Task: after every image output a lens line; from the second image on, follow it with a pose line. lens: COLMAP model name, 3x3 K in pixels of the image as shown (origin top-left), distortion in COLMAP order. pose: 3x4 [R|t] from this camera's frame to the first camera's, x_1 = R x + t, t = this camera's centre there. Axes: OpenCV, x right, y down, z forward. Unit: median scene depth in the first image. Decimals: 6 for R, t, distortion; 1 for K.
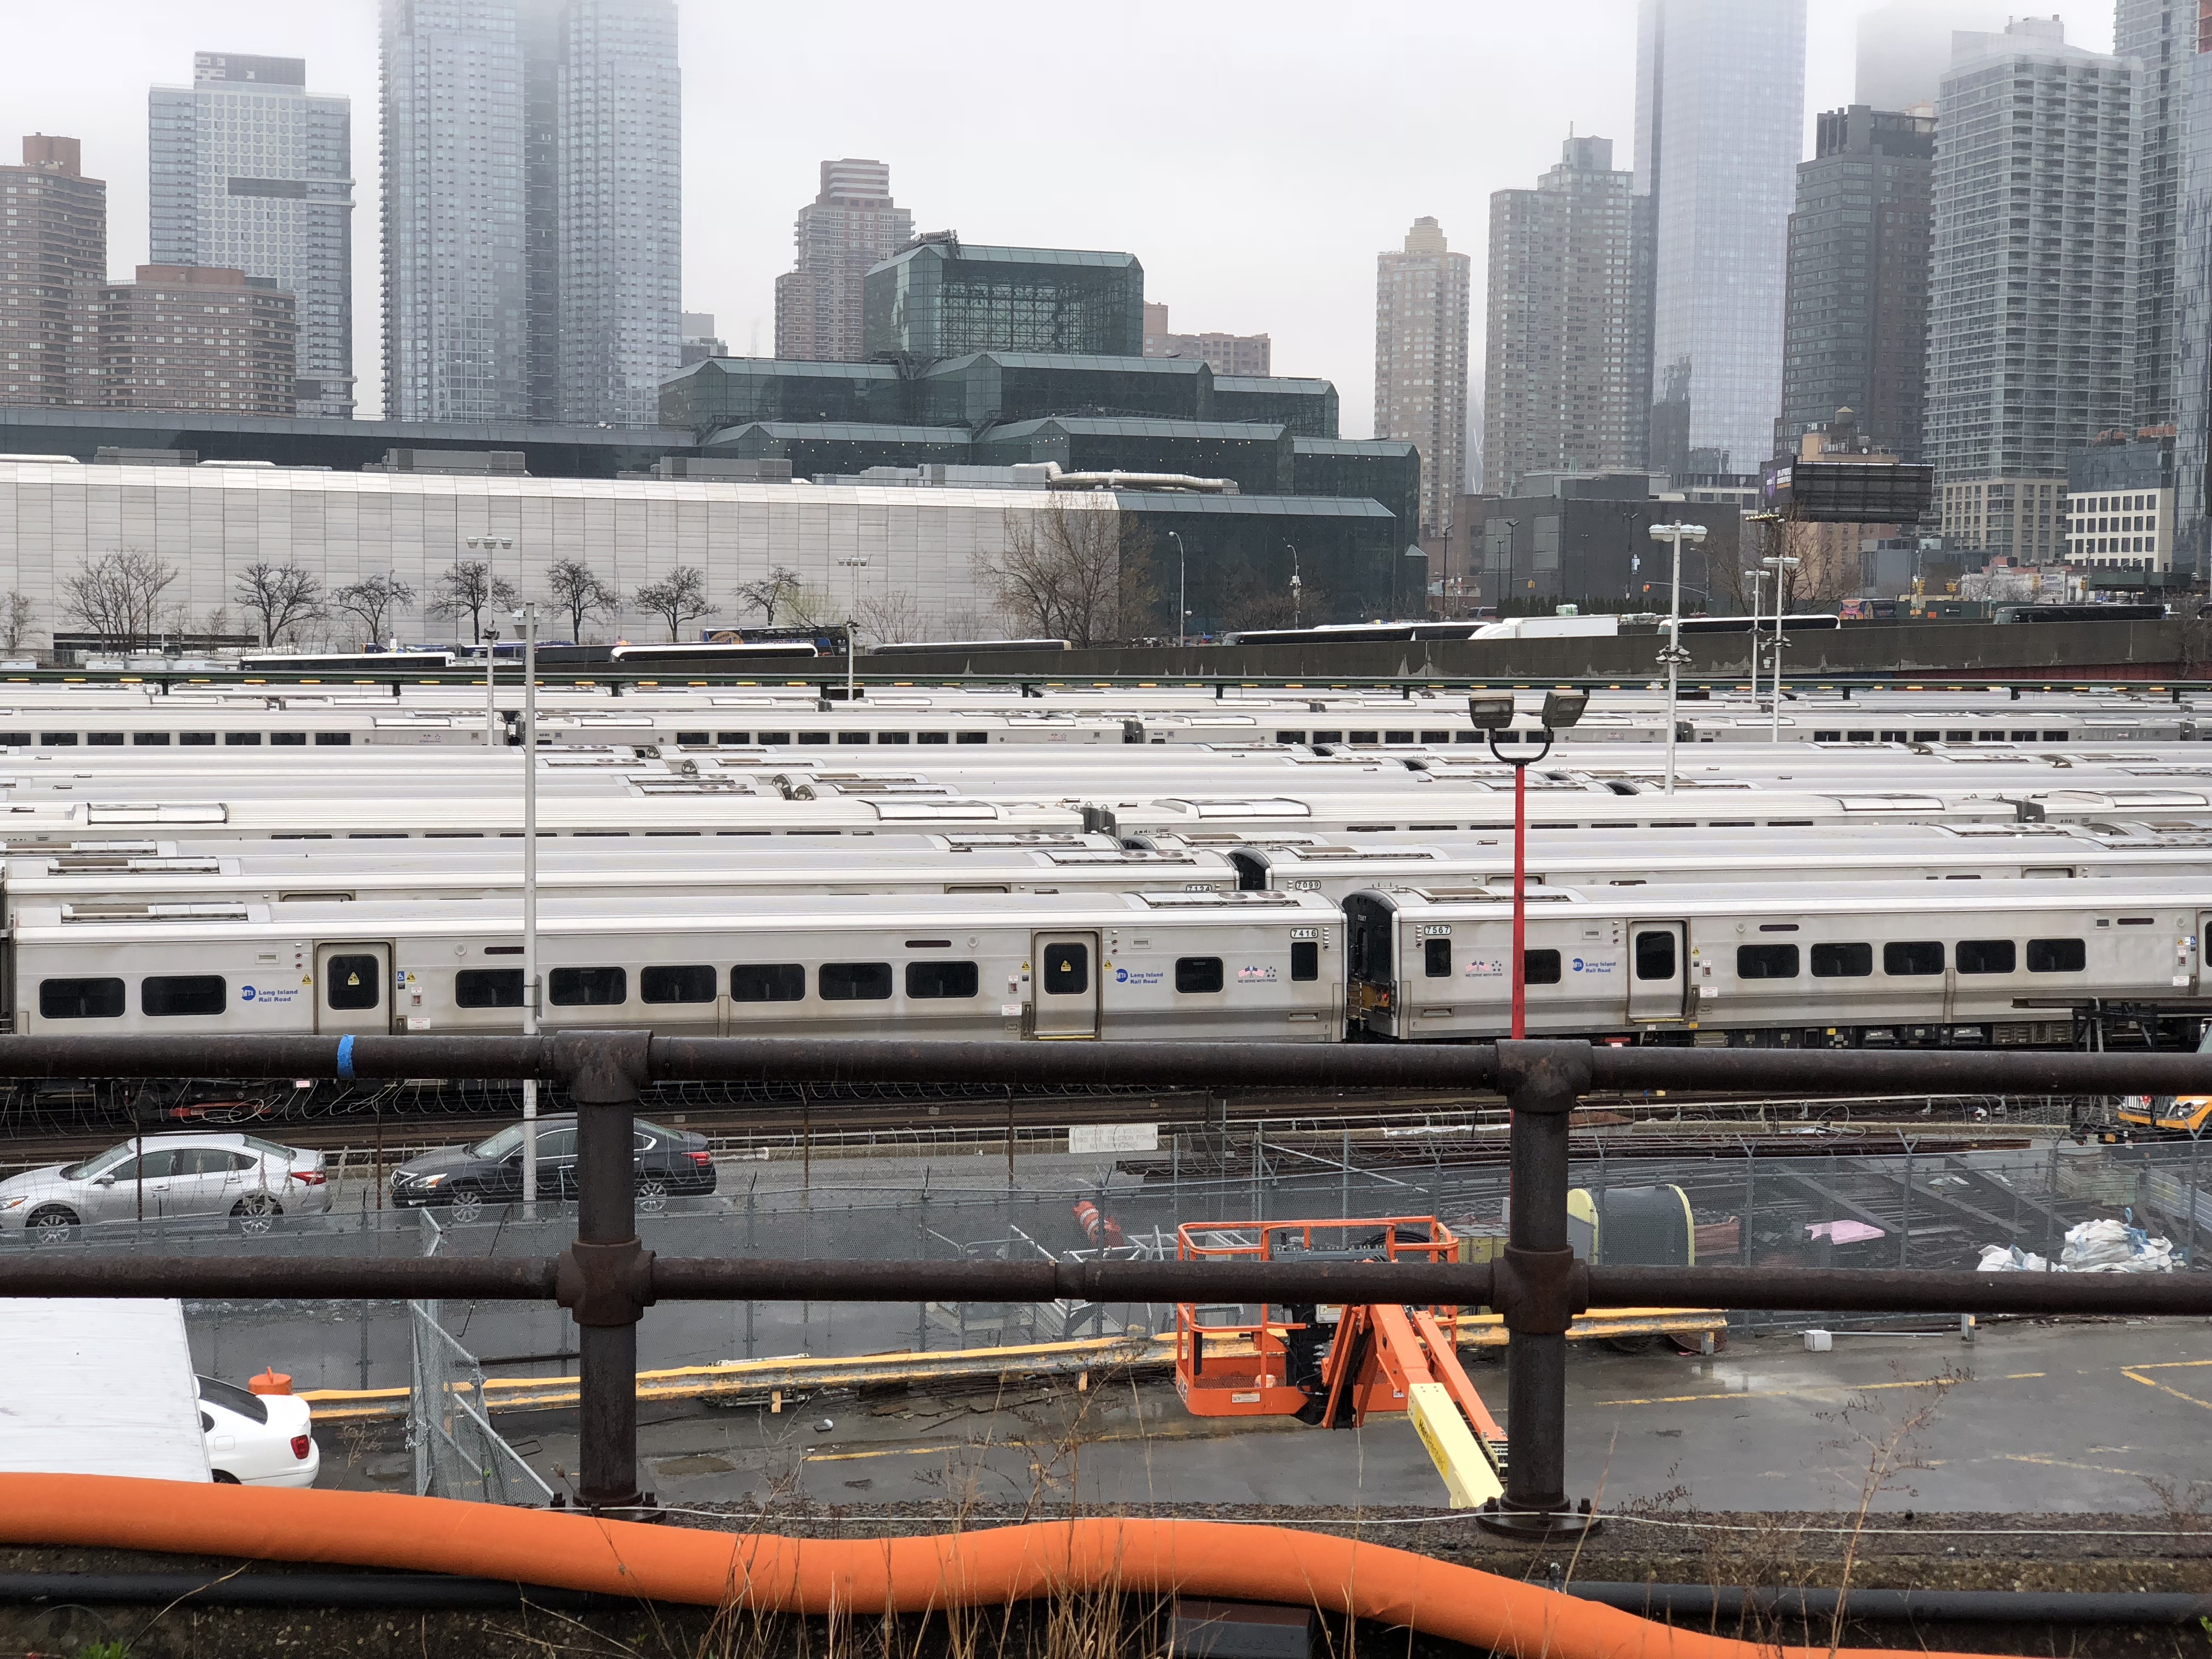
lens RADIAL K [[3329.5, 0, 1106.0], [0, 3329.5, 829.5], [0, 0, 1]] dist [0.185047, -0.672428]
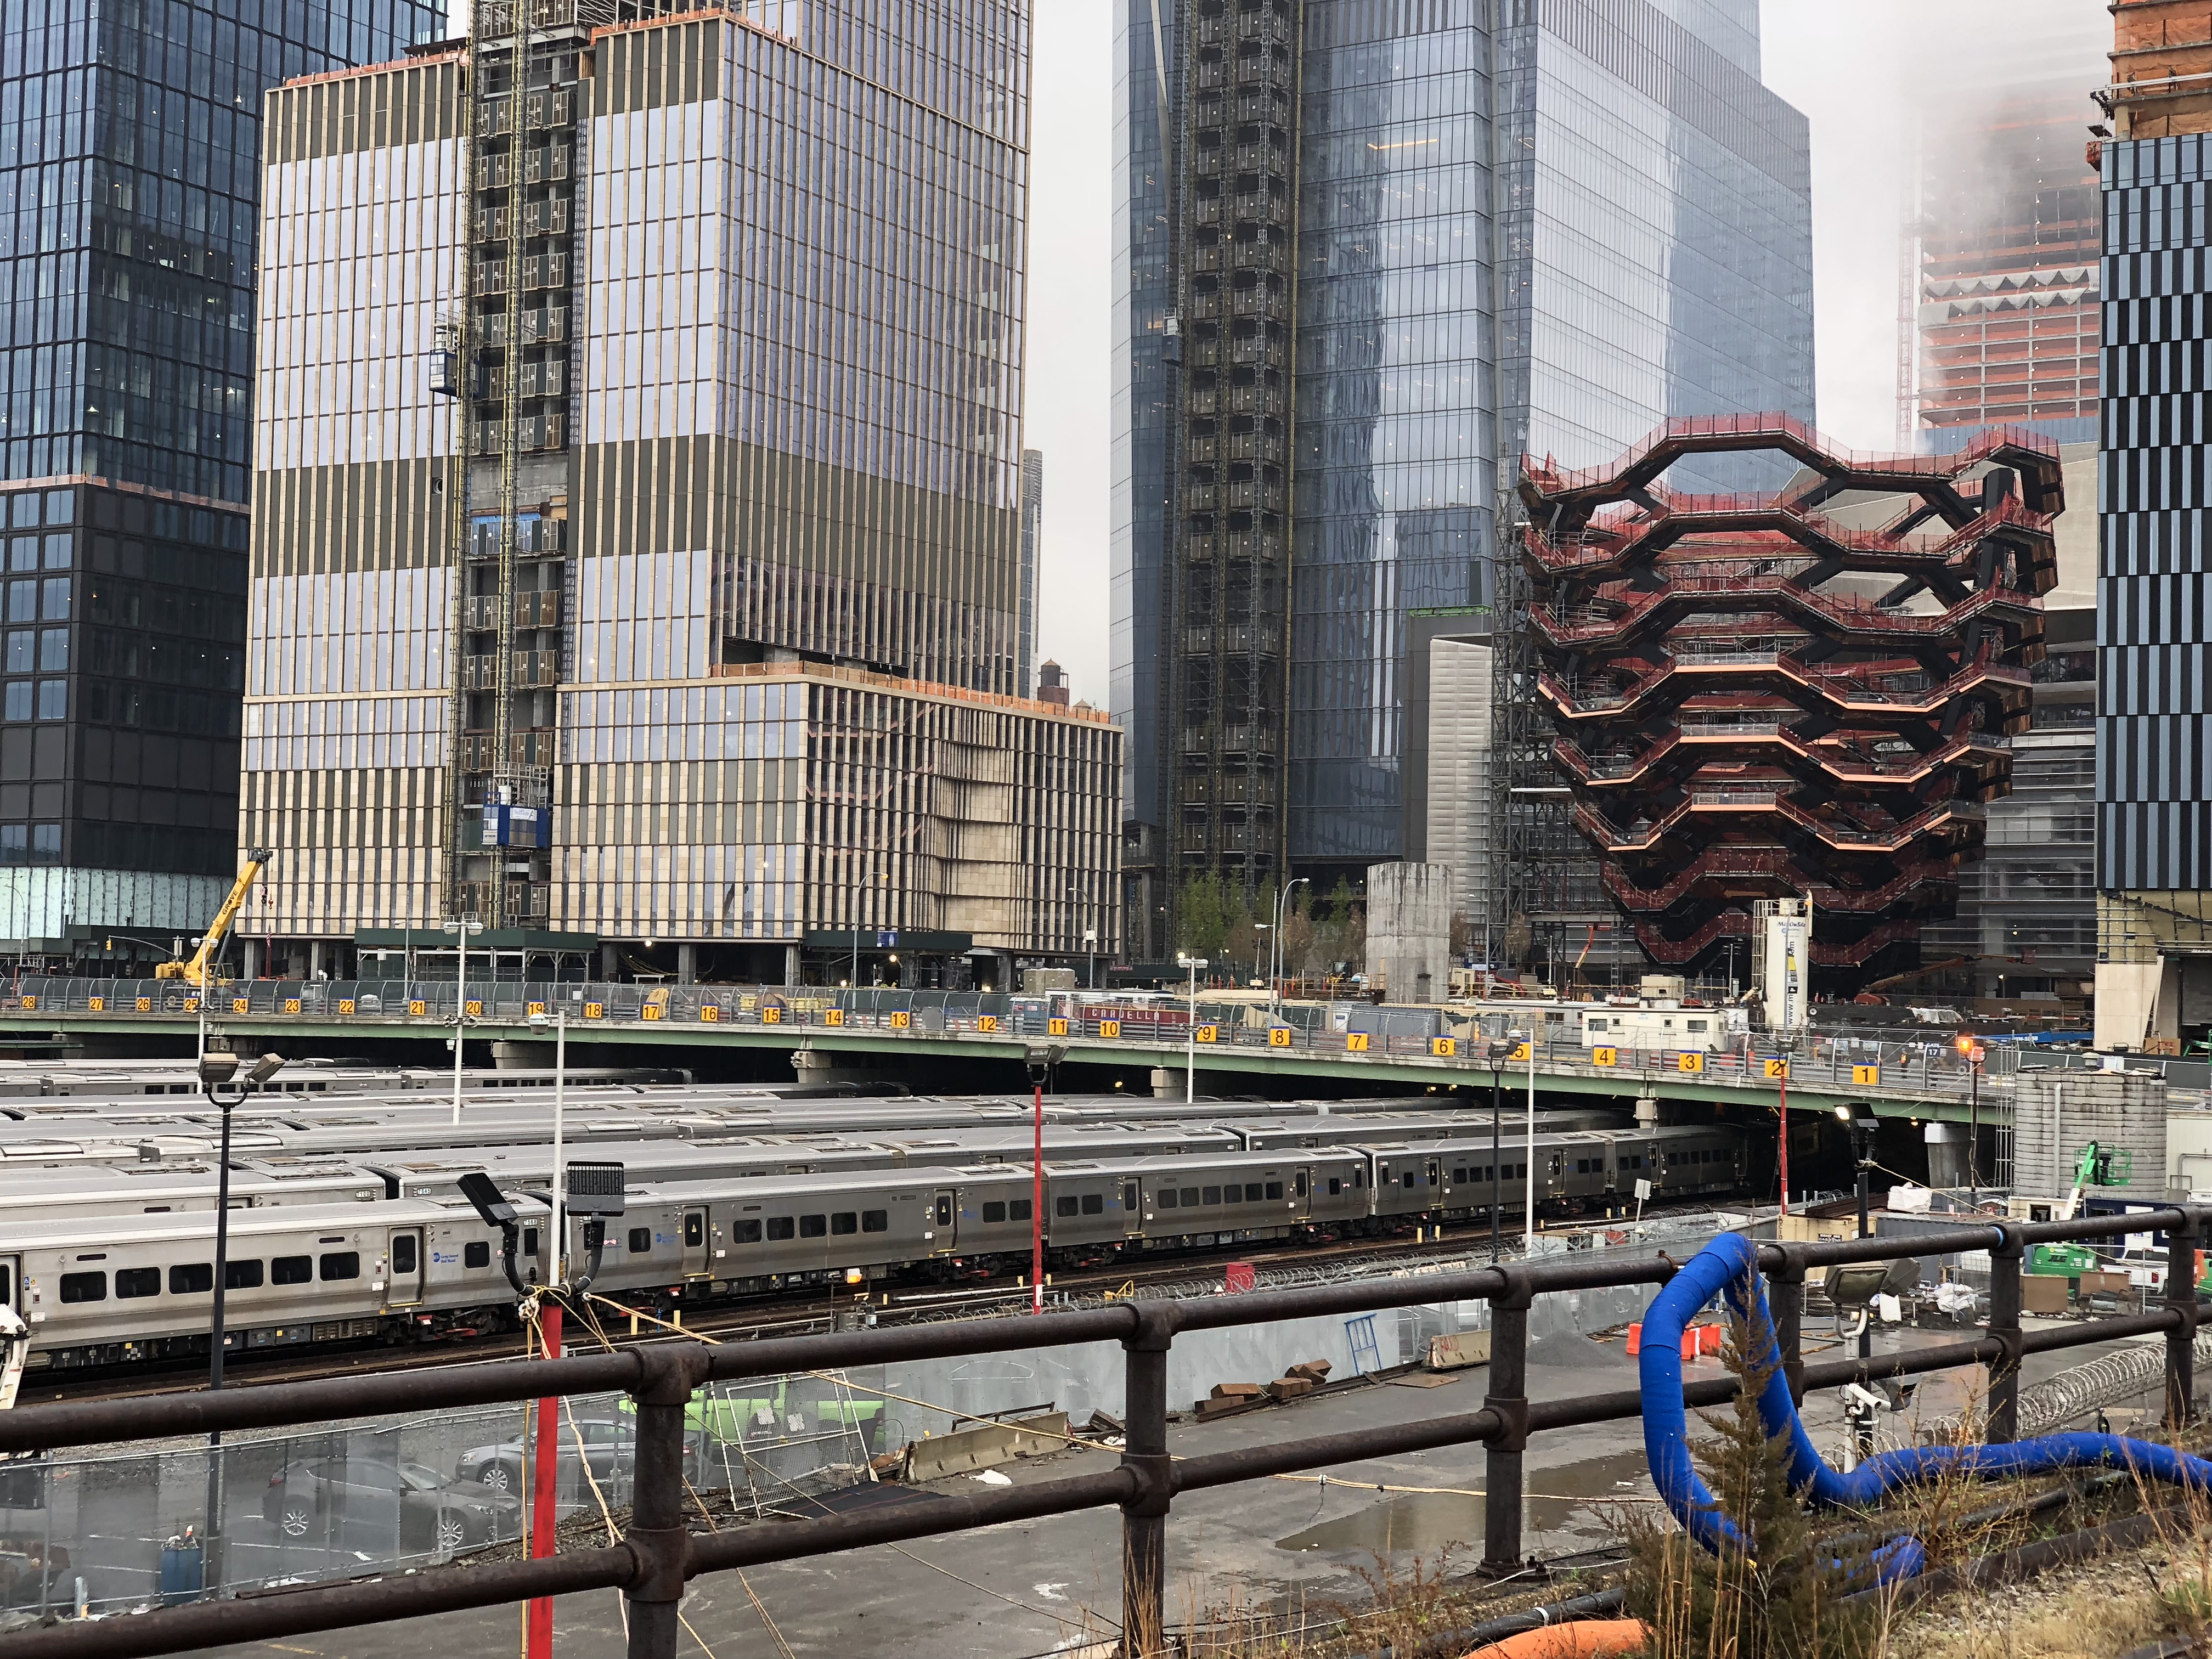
lens RADIAL K [[3329.5, 0, 1106.0], [0, 3329.5, 829.5], [0, 0, 1]] dist [0.185047, -0.672428]
pose [[0.753024, 0.035186, 0.657051, -0.447331], [0.034064, 0.995146, -0.092331, 0.003390], [-0.657110, 0.091909, 0.748170, -0.148048]]
